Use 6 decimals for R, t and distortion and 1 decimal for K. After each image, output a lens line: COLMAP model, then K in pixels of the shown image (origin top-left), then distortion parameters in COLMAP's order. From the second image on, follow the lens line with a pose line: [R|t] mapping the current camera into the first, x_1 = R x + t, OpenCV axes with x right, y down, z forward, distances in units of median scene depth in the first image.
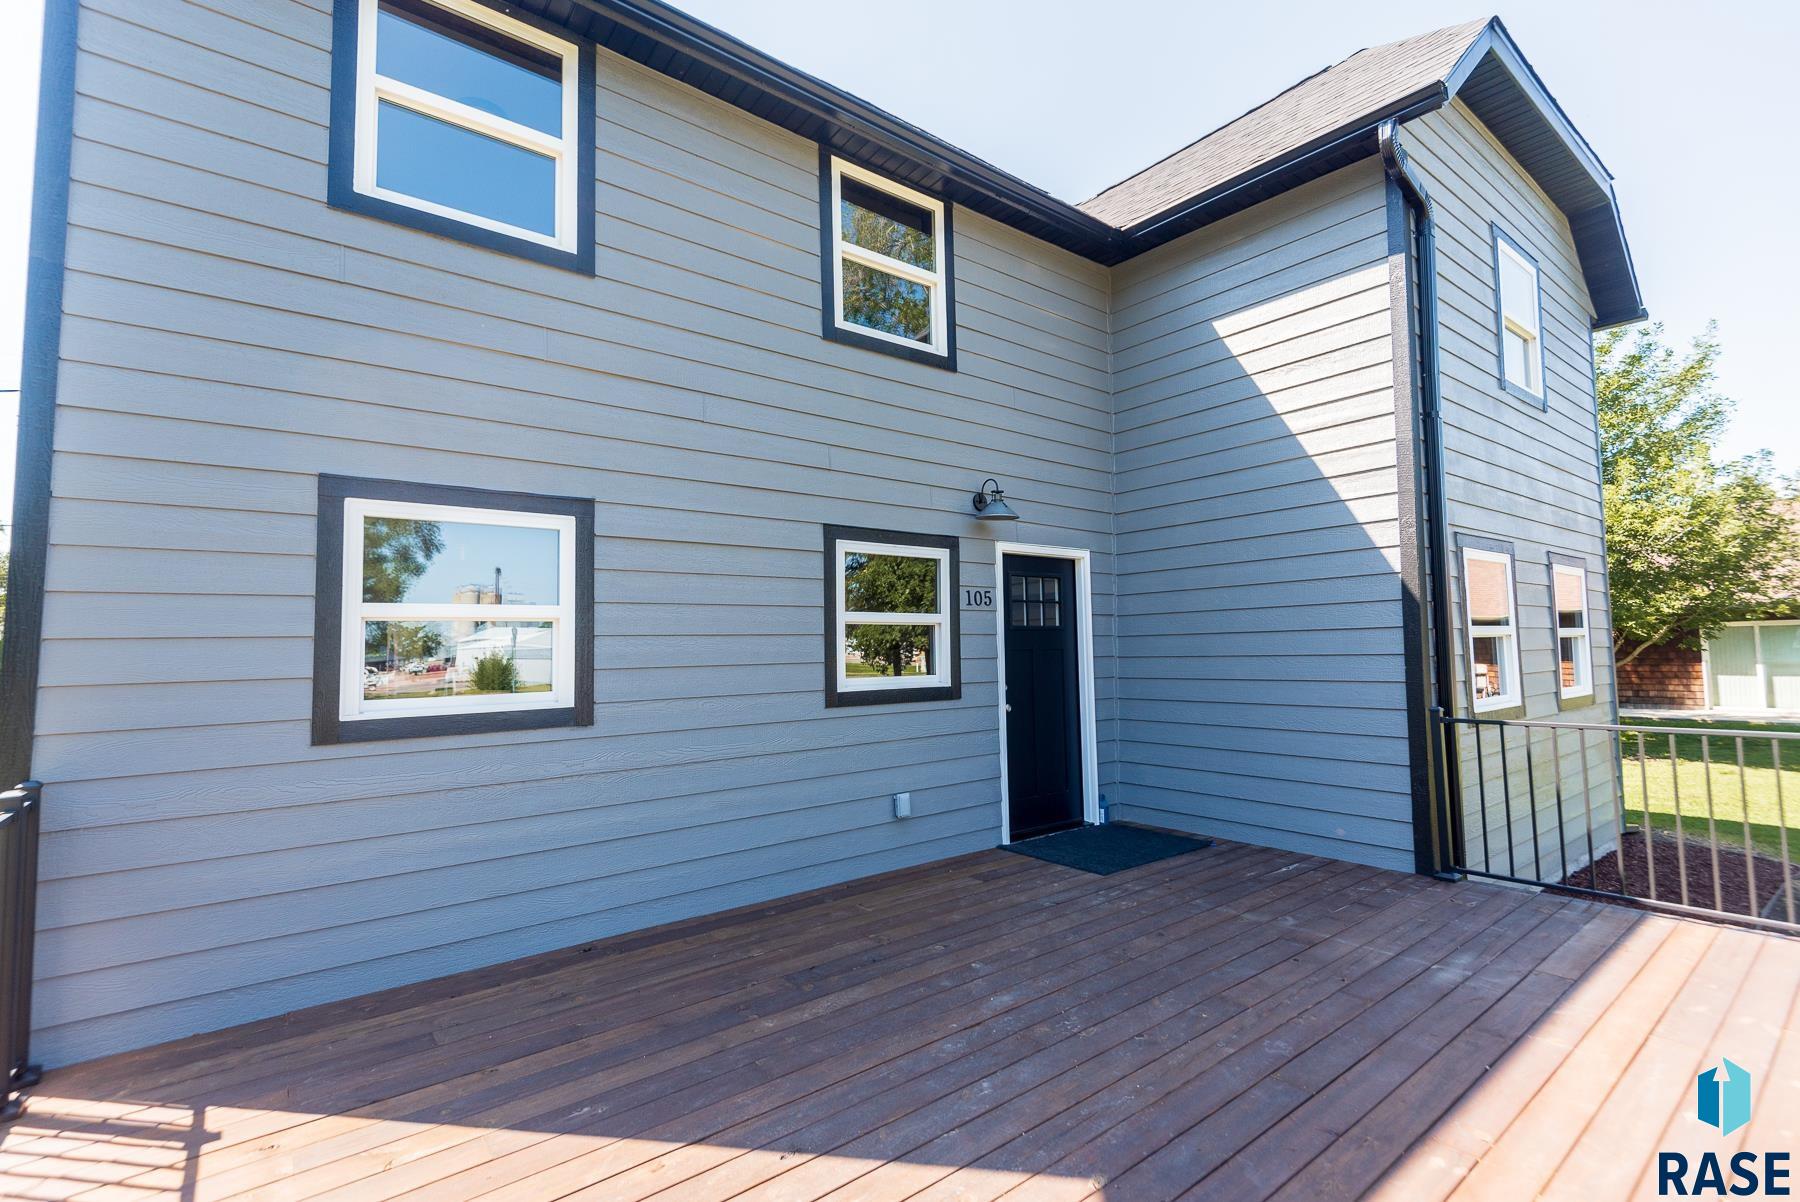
lens RADIAL K [[829.1, 0, 900.0], [0, 829.1, 601.0], [0, 0, 1]] dist [0.027479, -0.020499]
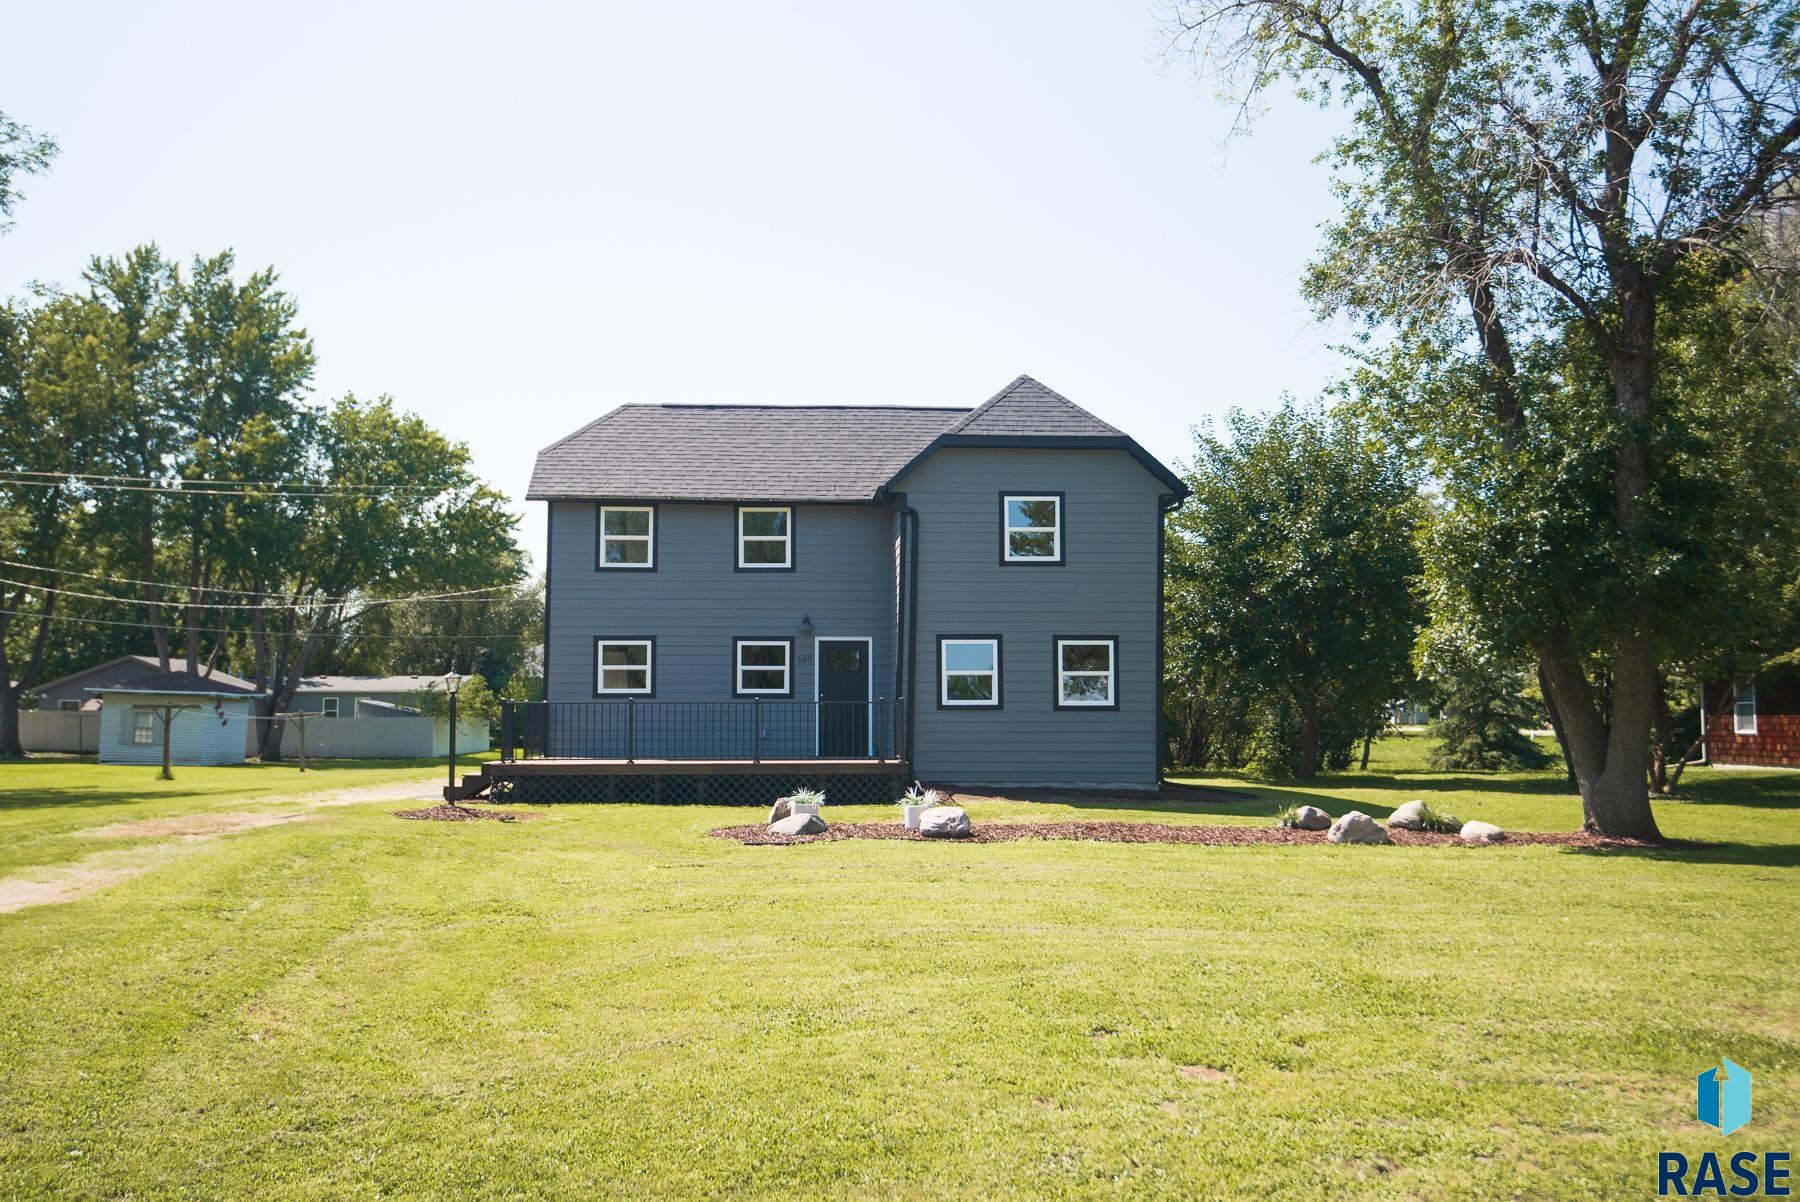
lens RADIAL K [[1596.8, 0, 900.0], [0, 1596.8, 601.0], [0, 0, 1]] dist [0.069724, 0.005860]
pose [[0.818265, -0.028063, -0.574156, 3.223421], [0.022505, 0.999606, -0.016784, -0.096344], [0.574401, 0.000812, 0.818574, -2.919542]]
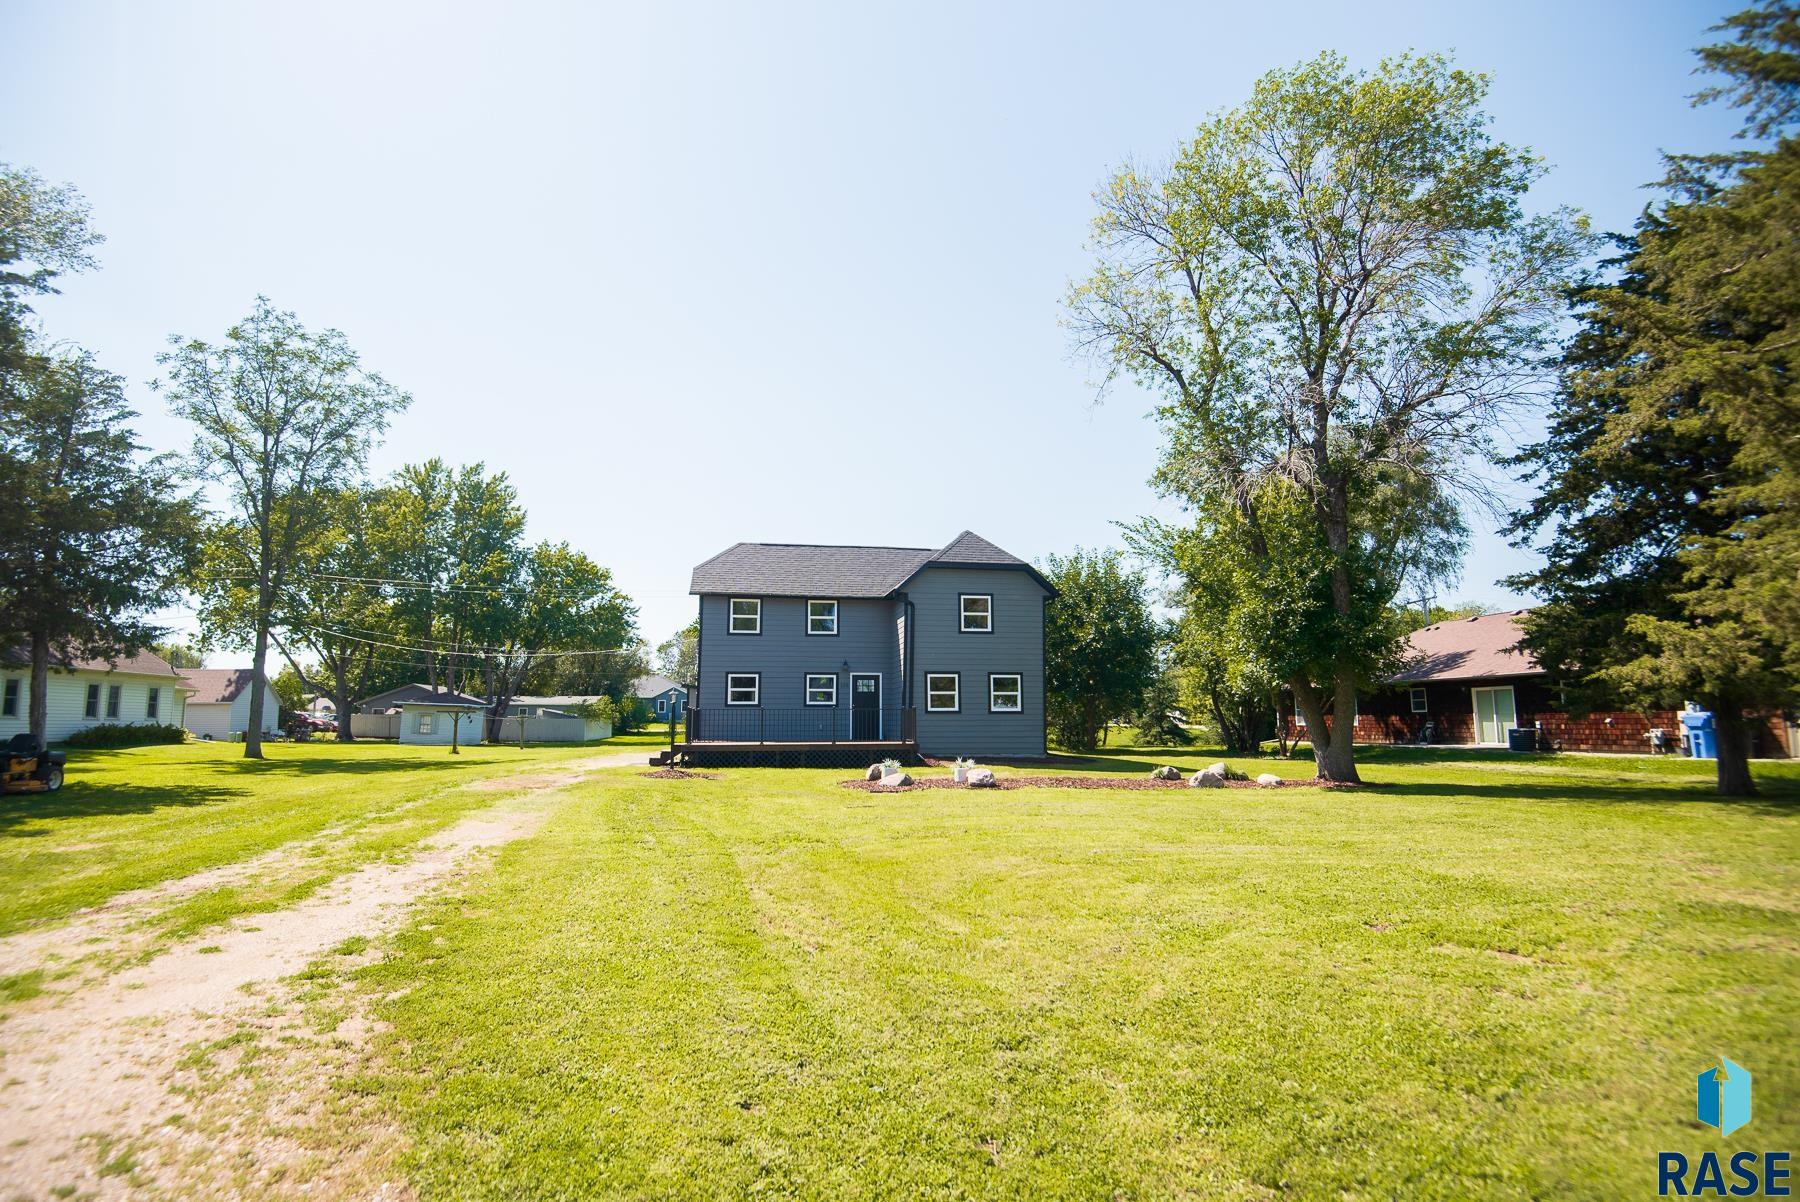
lens RADIAL K [[829.1, 0, 900.0], [0, 829.1, 601.0], [0, 0, 1]] dist [0.027479, -0.020499]
pose [[0.872224, -0.056135, -0.485874, 2.659675], [0.017800, 0.996377, -0.083161, -0.082100], [0.488782, 0.063886, 0.870063, -2.920730]]
